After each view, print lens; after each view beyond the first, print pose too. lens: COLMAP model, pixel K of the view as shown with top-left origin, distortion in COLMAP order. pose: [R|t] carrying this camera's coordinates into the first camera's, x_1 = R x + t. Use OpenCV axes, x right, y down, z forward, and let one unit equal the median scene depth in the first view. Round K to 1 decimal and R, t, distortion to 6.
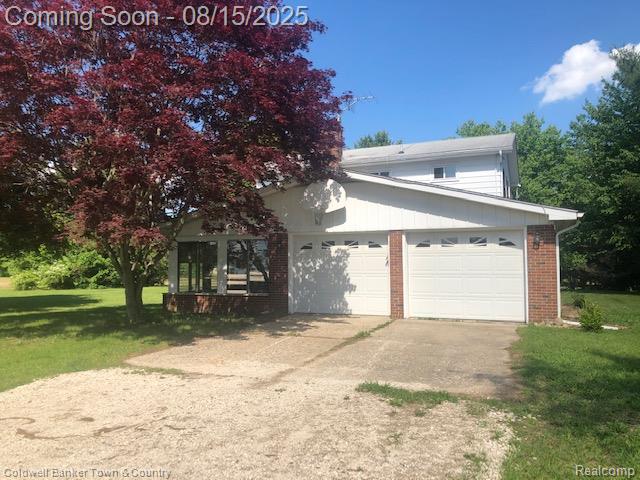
lens RADIAL K [[525.9, 0, 316.0], [0, 525.9, 240.3], [0, 0, 1]] dist [0.045872, -0.050433]
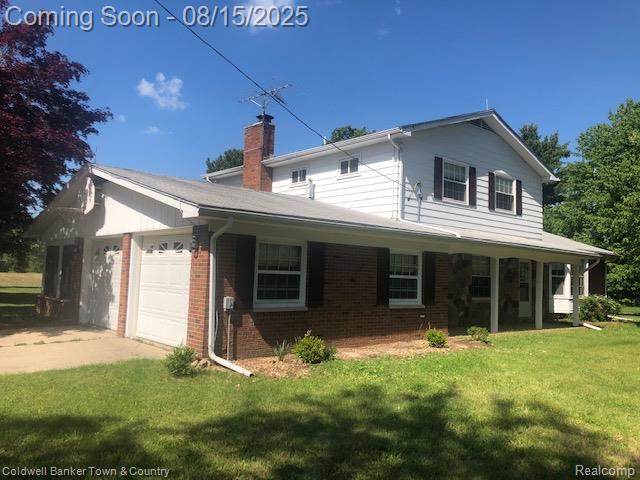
lens RADIAL K [[525.9, 0, 320.2], [0, 525.9, 236.1], [0, 0, 1]] dist [0.045872, -0.050433]
pose [[0.887871, 0.000916, -0.460091, 0.790625], [-0.016482, 0.999419, -0.029817, 0.005151], [0.459796, 0.034056, 0.887371, 0.362266]]
